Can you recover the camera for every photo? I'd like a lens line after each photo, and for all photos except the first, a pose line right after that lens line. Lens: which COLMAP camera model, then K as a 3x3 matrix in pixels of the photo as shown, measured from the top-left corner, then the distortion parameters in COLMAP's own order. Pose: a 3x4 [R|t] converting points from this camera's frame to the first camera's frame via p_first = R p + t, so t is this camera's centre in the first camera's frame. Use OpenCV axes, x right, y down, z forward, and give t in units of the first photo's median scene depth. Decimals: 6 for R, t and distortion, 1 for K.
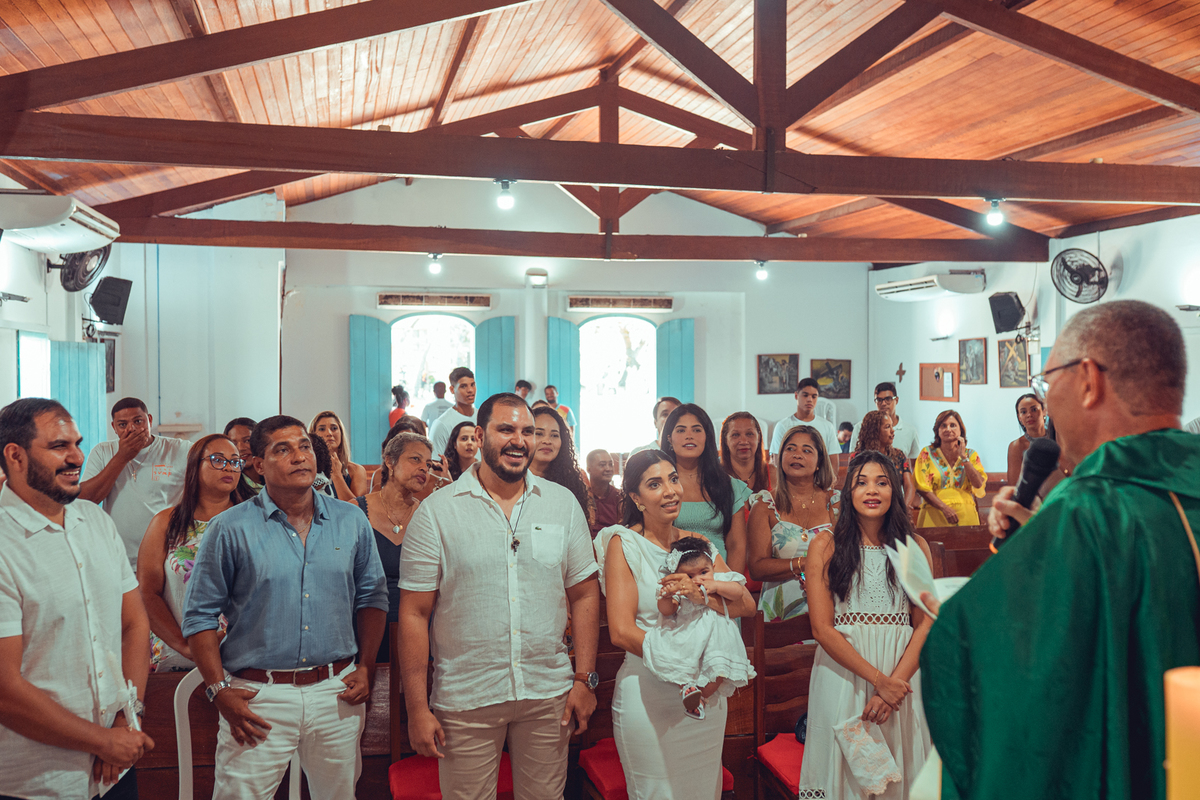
lens RADIAL K [[1190.6, 0, 610.0], [0, 1190.6, 391.9], [0, 0, 1]] dist [-0.018809, 0.000000]
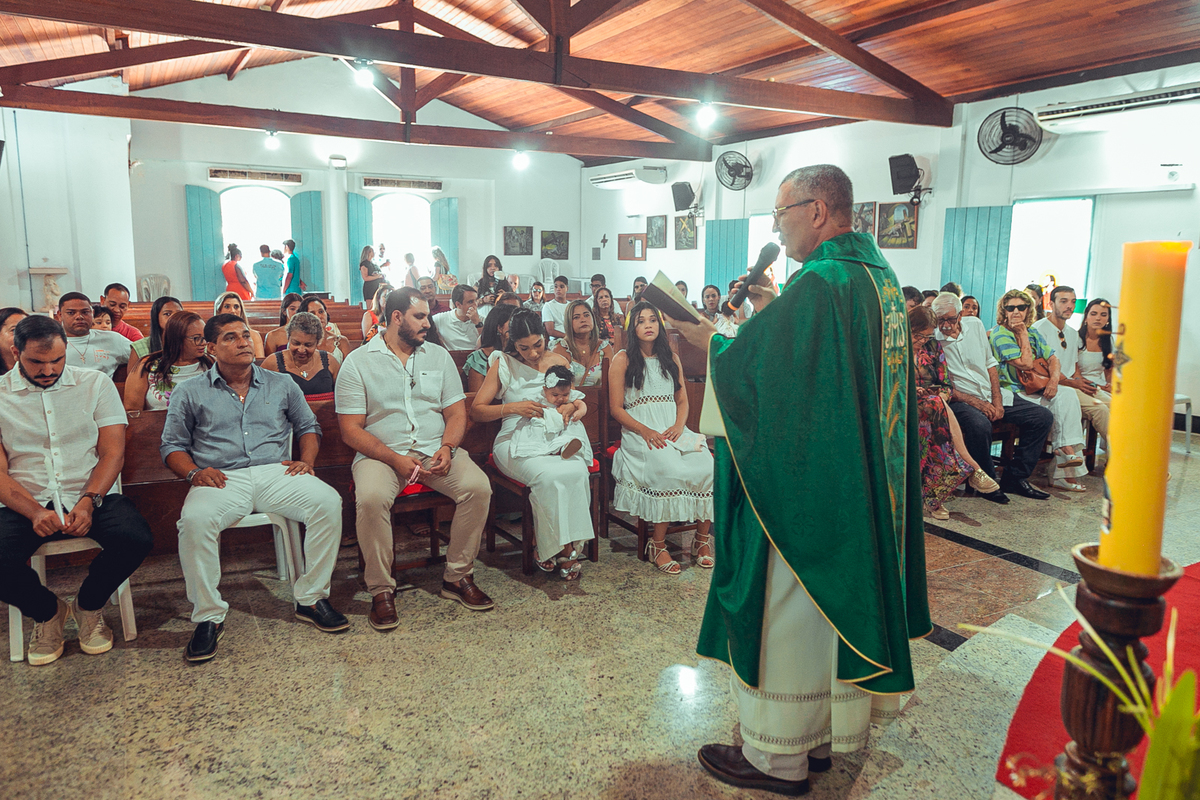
lens RADIAL K [[855.0, 0, 596.9], [0, 855.0, 396.8], [0, 0, 1]] dist [-0.010122, 0.002377]
pose [[0.964267, -0.029329, 0.263305, -0.051801], [-0.009802, 0.989224, 0.146084, 0.024631], [-0.264752, -0.143445, 0.953588, -0.004800]]
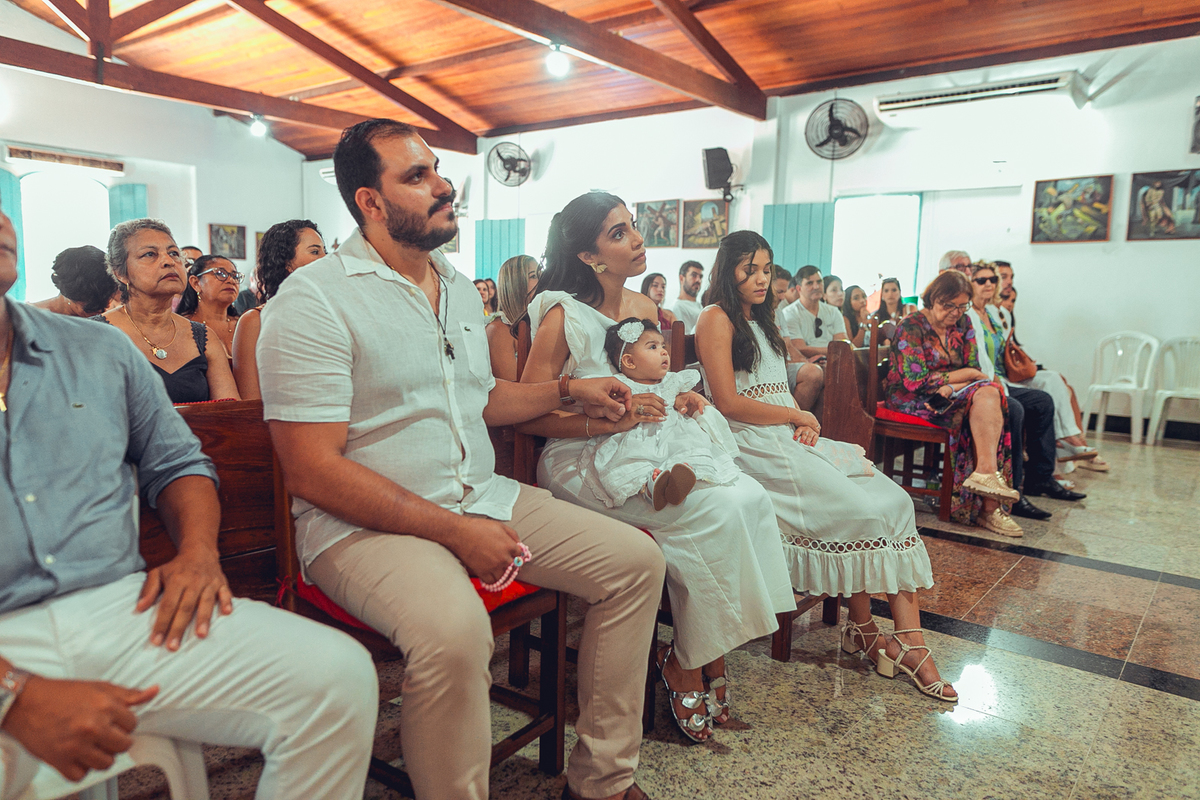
lens RADIAL K [[827.1, 0, 607.3], [0, 827.1, 395.4], [0, 0, 1]] dist [-0.002687, 0.002705]
pose [[0.788862, -0.050539, 0.612488, -0.090768], [-0.018741, 0.994171, 0.106171, 0.054806], [-0.614284, -0.095233, 0.783317, 0.171340]]
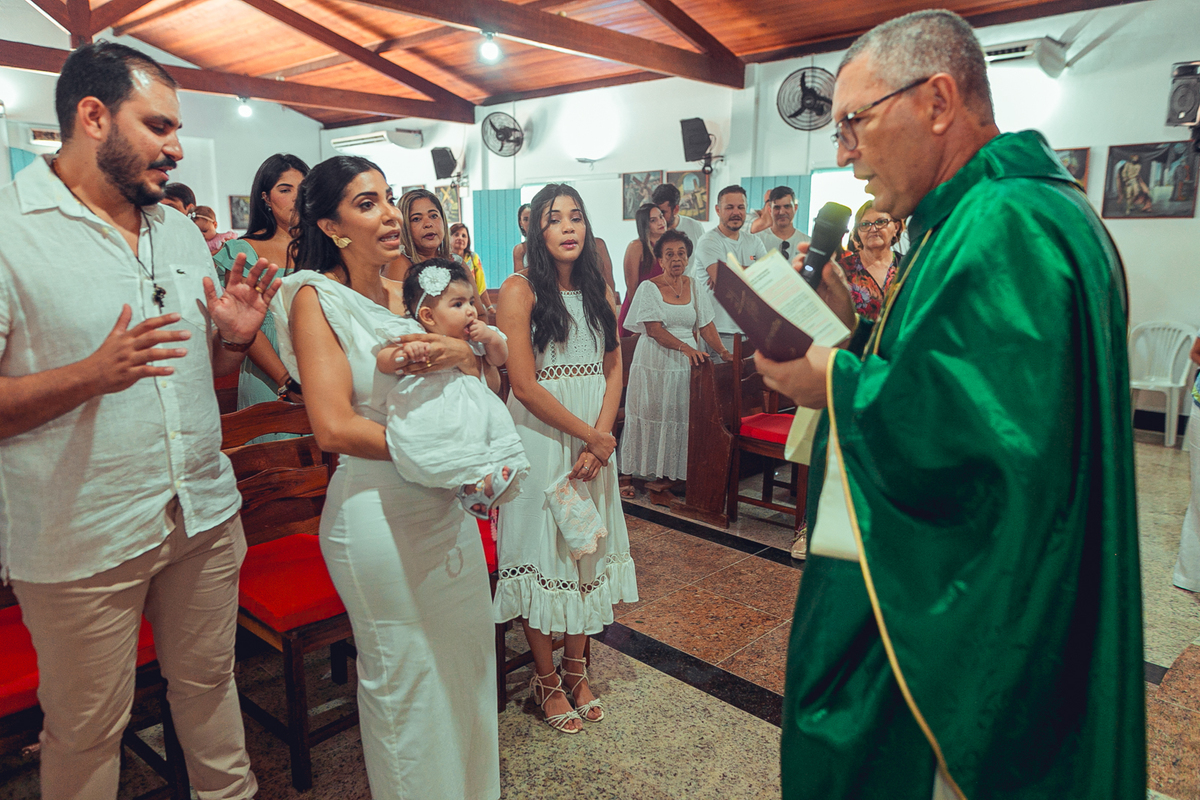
lens RADIAL K [[827.1, 0, 598.6], [0, 827.1, 399.0], [0, 0, 1]] dist [-0.002687, 0.002705]
pose [[0.841631, -0.089735, 0.532545, -0.029011], [-0.006407, 0.984371, 0.175993, 0.027476], [-0.540015, -0.151533, 0.827902, 0.125986]]
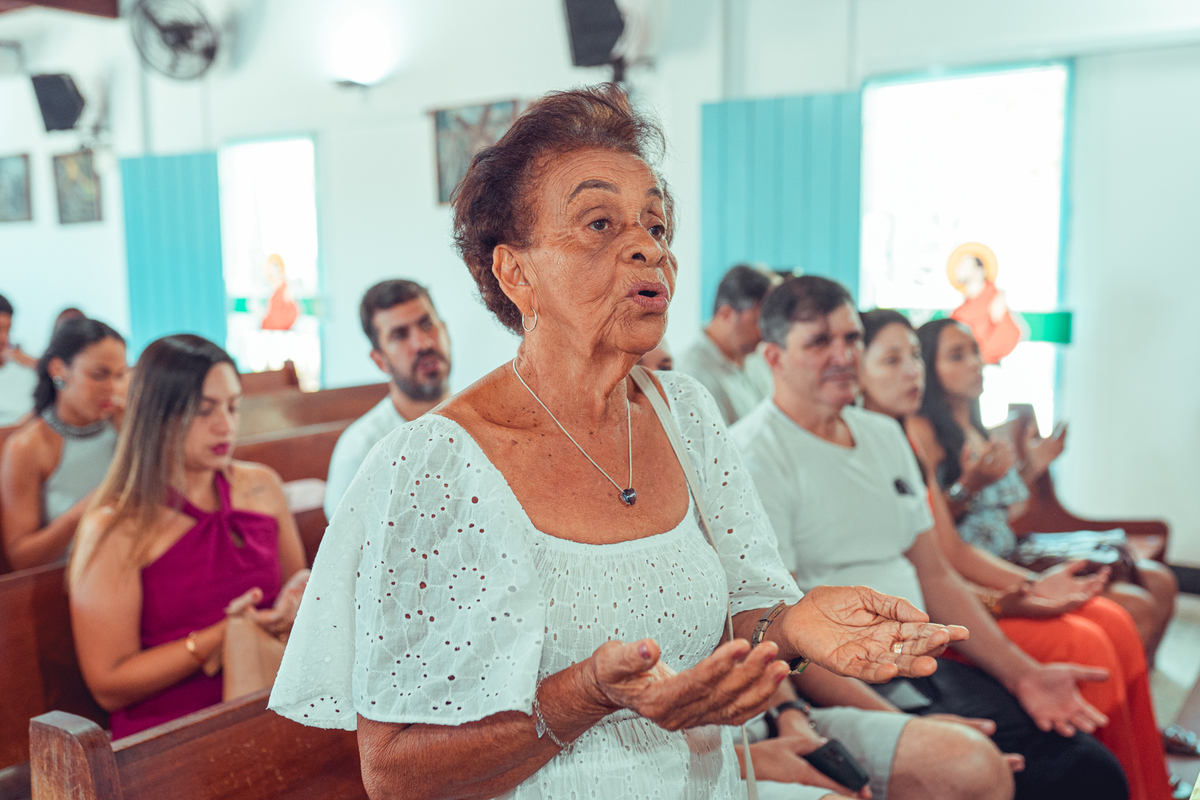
lens RADIAL K [[1154.4, 0, 649.5], [0, 1154.4, 374.6], [0, 0, 1]] dist [0.000931, 0.000000]
pose [[0.727577, -0.069876, 0.682458, 0.141920], [0.016078, 0.996263, 0.084865, 0.029449], [-0.685837, -0.050773, 0.725981, 0.354927]]
